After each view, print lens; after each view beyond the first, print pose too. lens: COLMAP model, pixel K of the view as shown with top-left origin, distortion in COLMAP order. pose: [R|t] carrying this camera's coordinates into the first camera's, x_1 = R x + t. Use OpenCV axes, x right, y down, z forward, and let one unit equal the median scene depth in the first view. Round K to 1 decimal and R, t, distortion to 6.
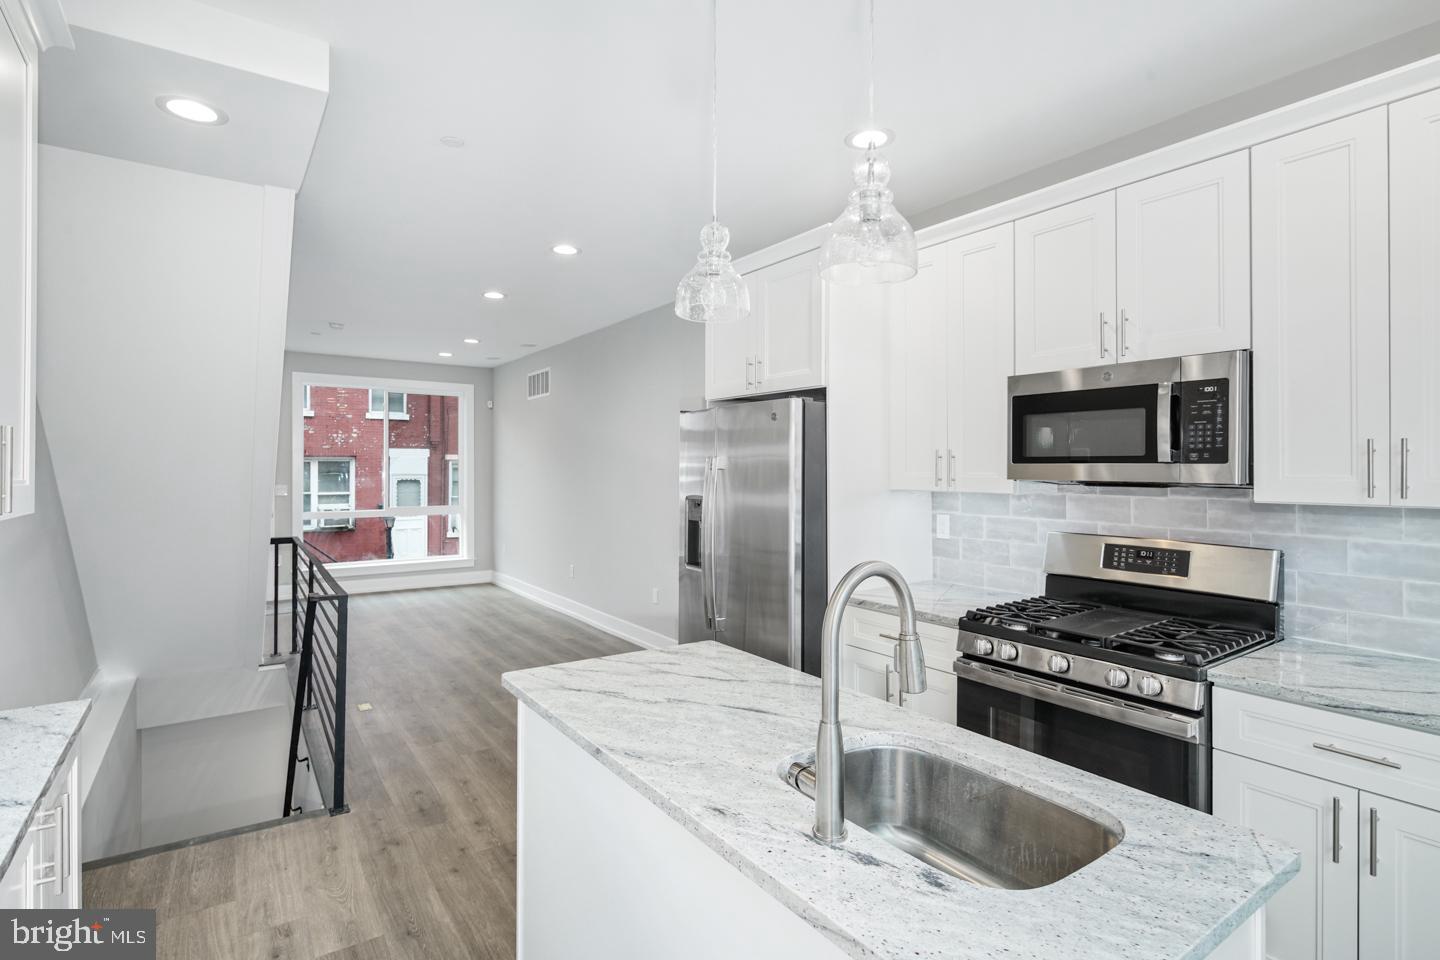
lens RADIAL K [[712.4, 0, 703.6], [0, 712.4, 463.0], [0, 0, 1]] dist [0.000082, -0.000587]
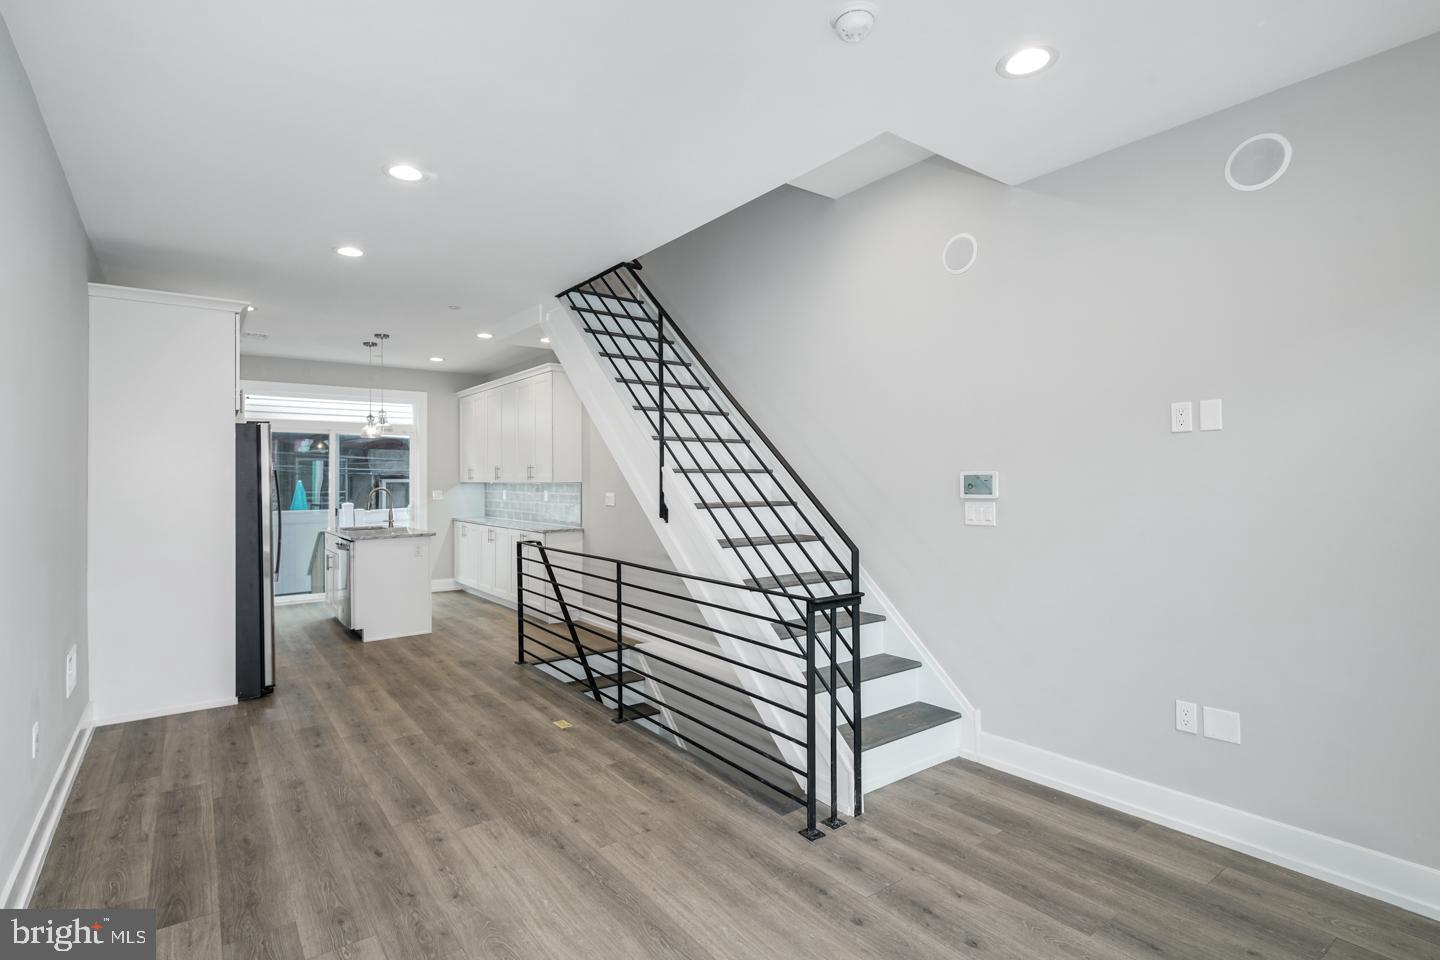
lens RADIAL K [[697.5, 0, 703.7], [0, 697.5, 477.6], [0, 0, 1]] dist [0.001542, -0.000193]
pose [[-0.999164, 0.004068, -0.040673, -0.447529], [0.004441, 0.999949, -0.009073, 0.023343], [0.040634, -0.009246, -0.999131, 1.374096]]
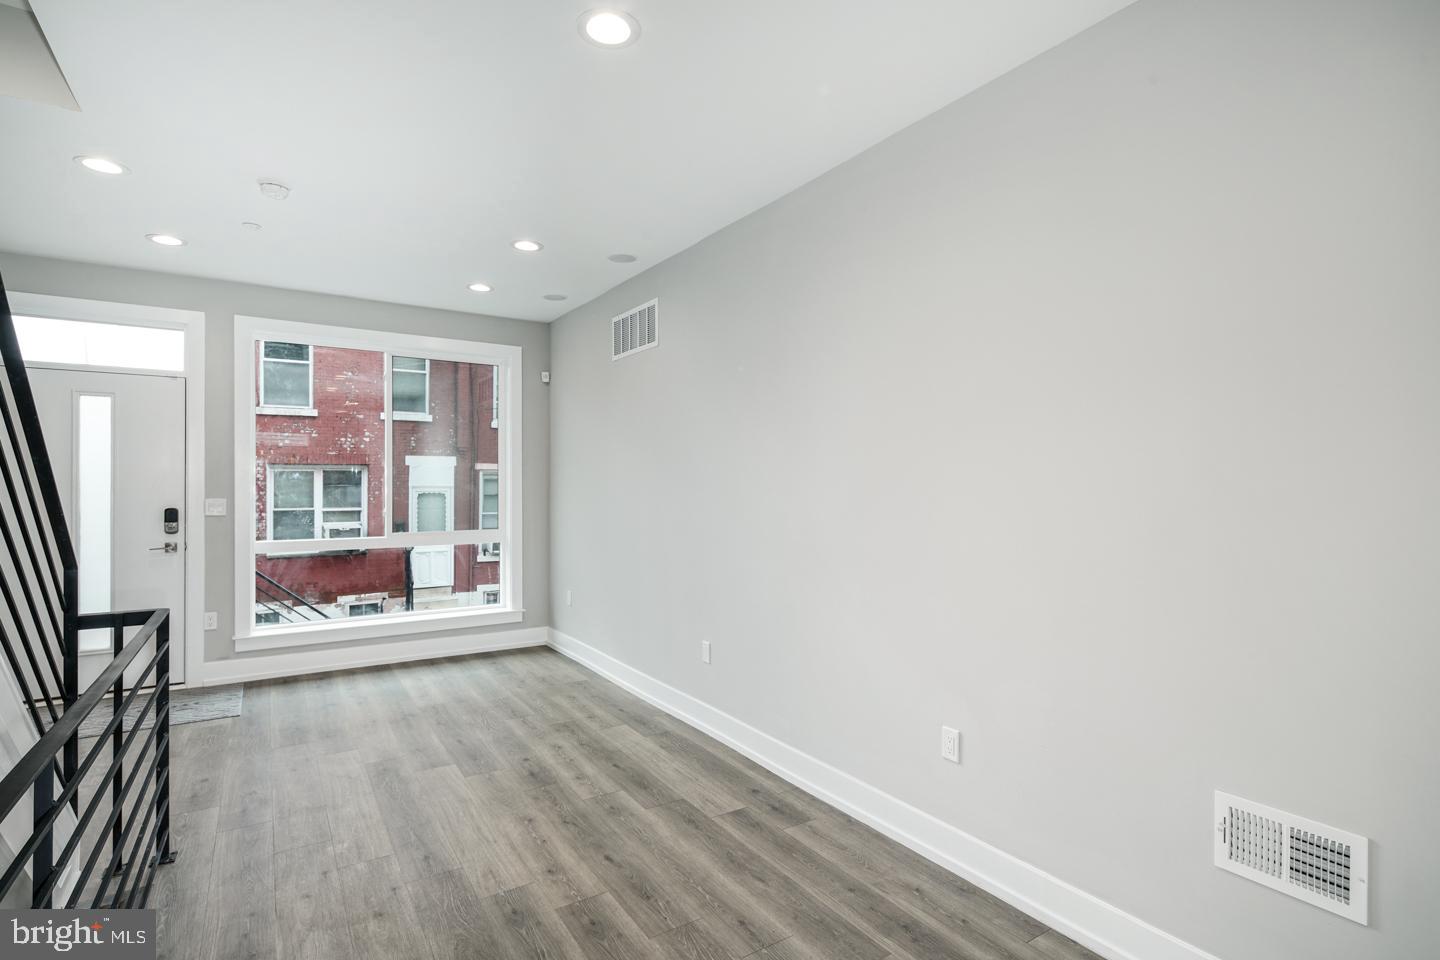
lens RADIAL K [[705.3, 0, 711.8], [0, 705.3, 478.8], [0, 0, 1]] dist [0.003374, -0.000405]
pose [[0.999777, -0.000282, -0.021136, -0.194732], [0.000299, 1.000000, 0.000811, 0.017397], [0.021136, -0.000817, 0.999776, 0.514070]]
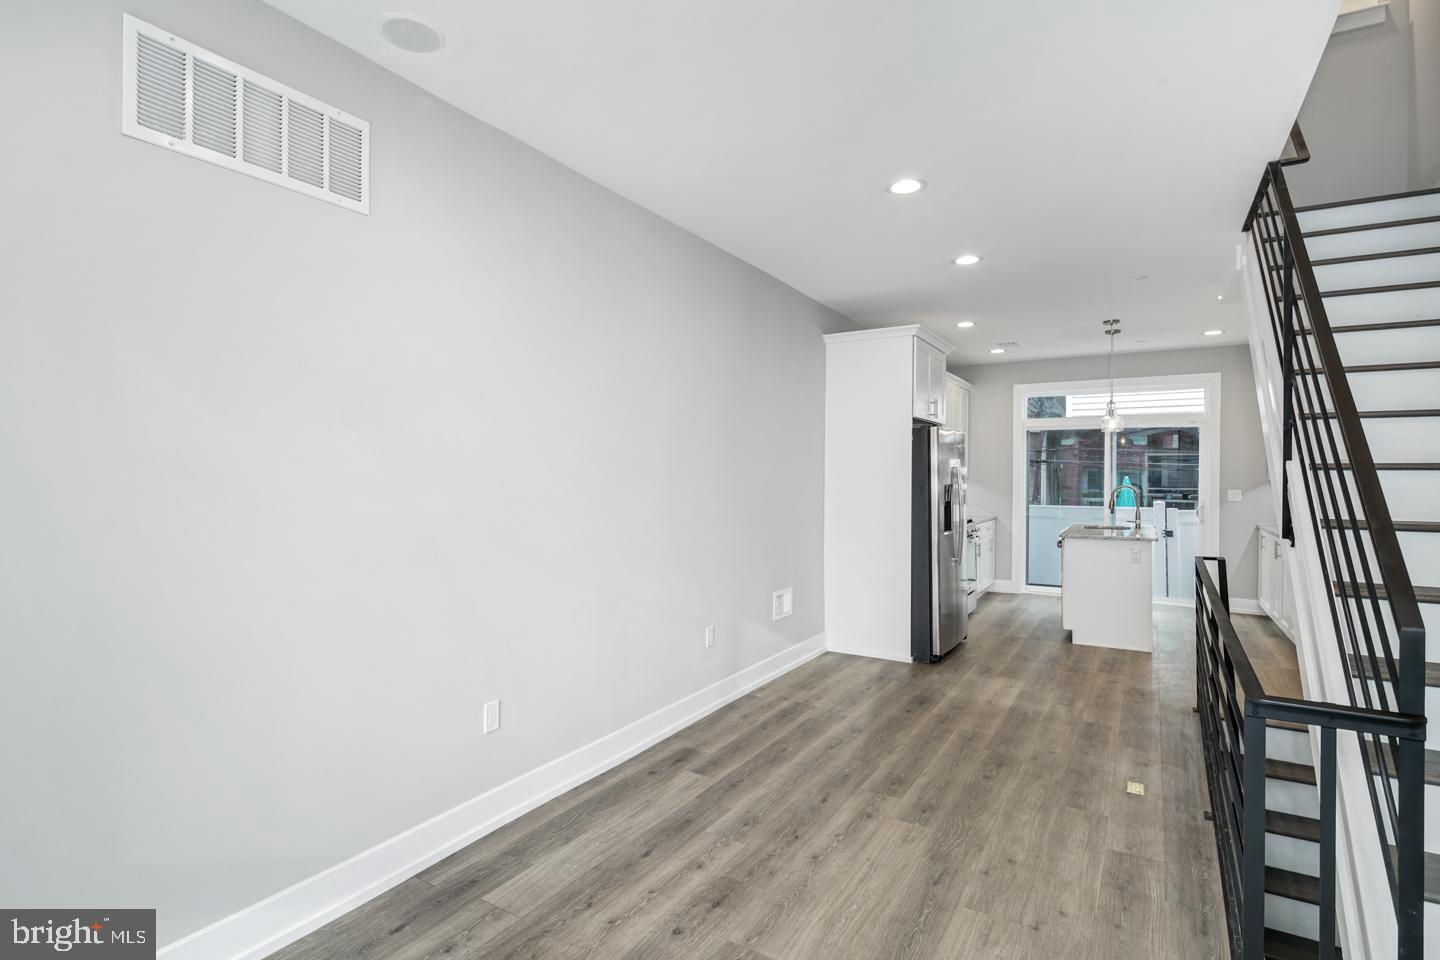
lens RADIAL K [[705.3, 0, 711.8], [0, 705.3, 478.8], [0, 0, 1]] dist [0.003374, -0.000405]
pose [[-0.411911, -0.007864, 0.911190, -0.684539], [-0.010641, 0.999936, 0.003820, 0.020134], [-0.911162, -0.008122, -0.411968, 1.218215]]
